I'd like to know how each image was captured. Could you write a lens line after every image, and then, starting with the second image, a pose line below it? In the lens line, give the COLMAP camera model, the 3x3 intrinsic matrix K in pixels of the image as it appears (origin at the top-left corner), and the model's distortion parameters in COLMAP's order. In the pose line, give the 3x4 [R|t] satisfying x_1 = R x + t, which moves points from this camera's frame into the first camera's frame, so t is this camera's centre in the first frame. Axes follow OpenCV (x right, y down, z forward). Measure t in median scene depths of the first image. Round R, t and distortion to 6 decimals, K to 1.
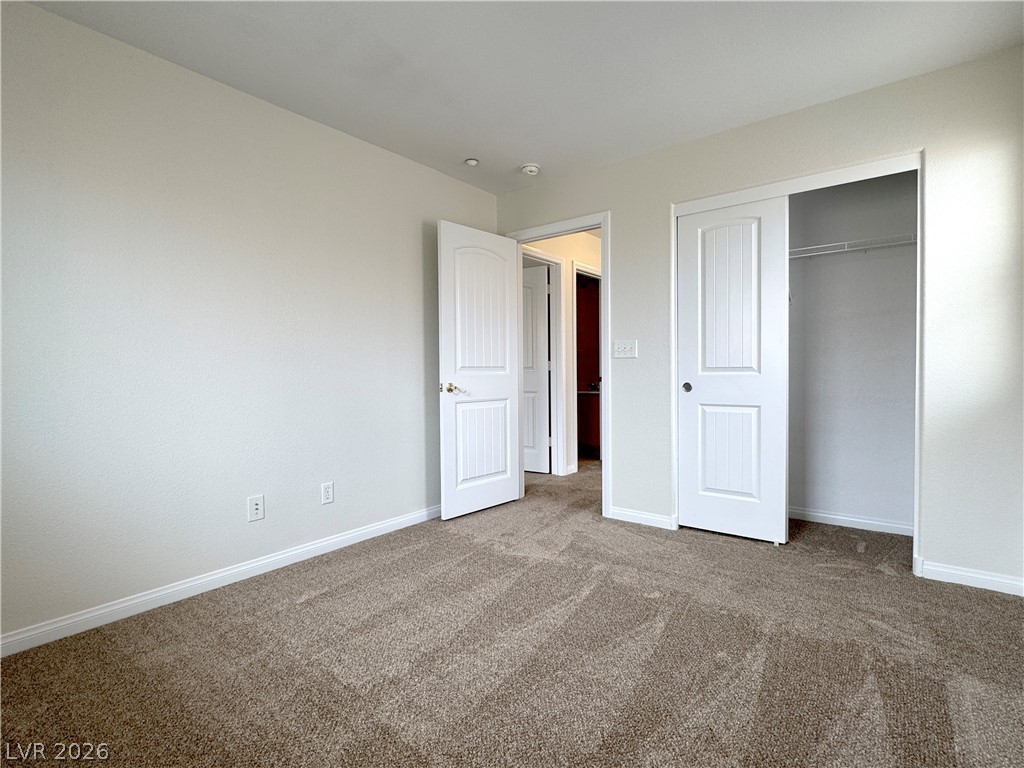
lens RADIAL K [[503.8, 0, 510.9], [0, 503.8, 382.8], [0, 0, 1]] dist [-0.005434, 0.001641]
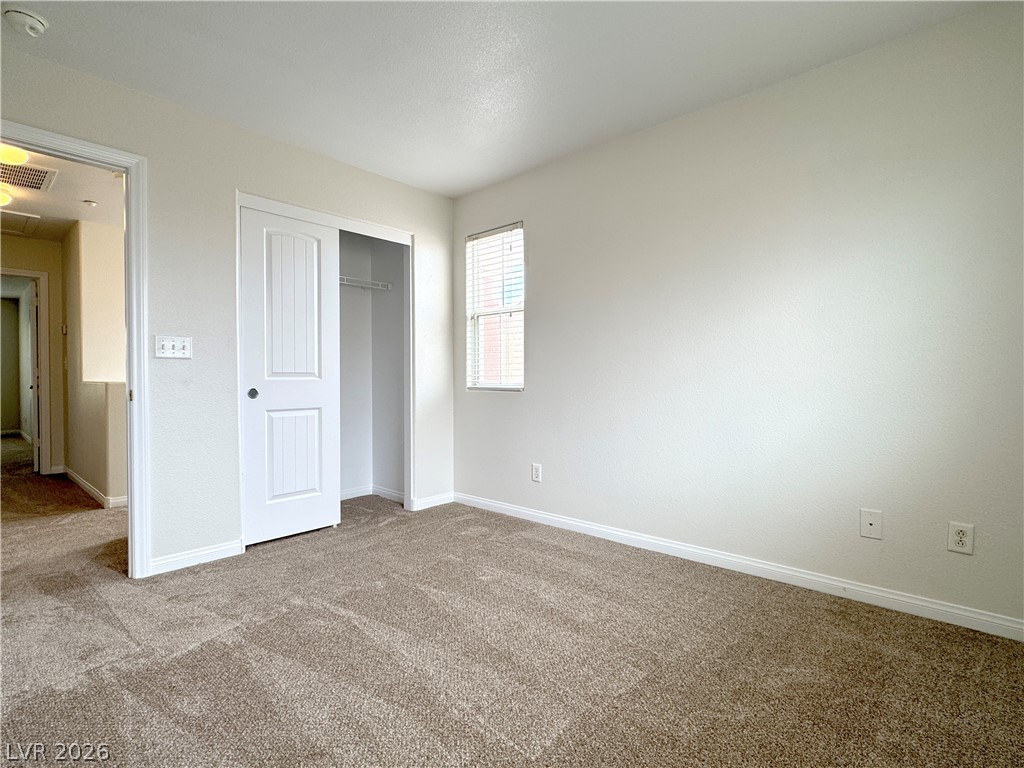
lens RADIAL K [[503.8, 0, 512.4], [0, 503.8, 381.7], [0, 0, 1]] dist [-0.005434, 0.001641]
pose [[0.068740, -0.000492, 0.997635, -0.563050], [0.026026, 0.999660, -0.001300, 0.000796], [-0.997295, 0.026054, 0.068729, 0.473805]]
